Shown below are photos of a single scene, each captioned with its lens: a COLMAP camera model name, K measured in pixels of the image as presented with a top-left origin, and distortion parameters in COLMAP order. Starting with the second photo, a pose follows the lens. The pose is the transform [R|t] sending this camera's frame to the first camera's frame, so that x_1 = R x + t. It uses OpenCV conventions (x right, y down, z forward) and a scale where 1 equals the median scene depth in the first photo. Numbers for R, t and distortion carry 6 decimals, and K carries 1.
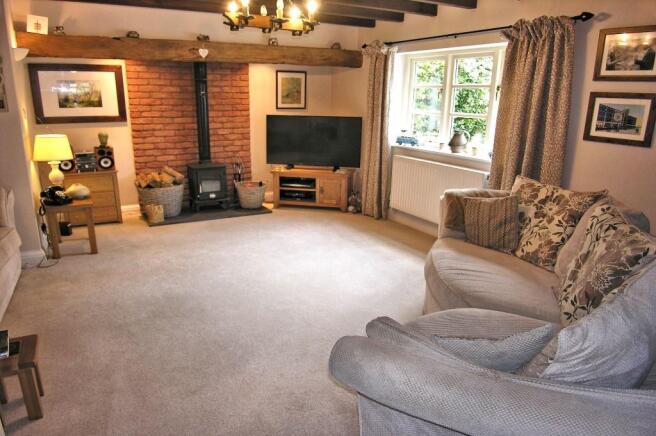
lens RADIAL K [[494.6, 0, 328.0], [0, 494.6, 218.0], [0, 0, 1]] dist [-0.008087, -0.004166]
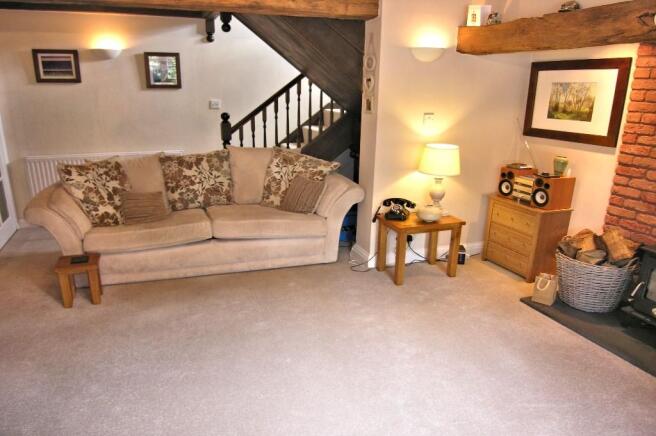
lens RADIAL K [[494.6, 0, 328.0], [0, 494.6, 218.0], [0, 0, 1]] dist [-0.008087, -0.004166]
pose [[-0.117699, 0.245832, -0.962140, 0.268837], [-0.268489, 0.924913, 0.269164, -0.188542], [0.956065, 0.290004, -0.042859, 0.725037]]
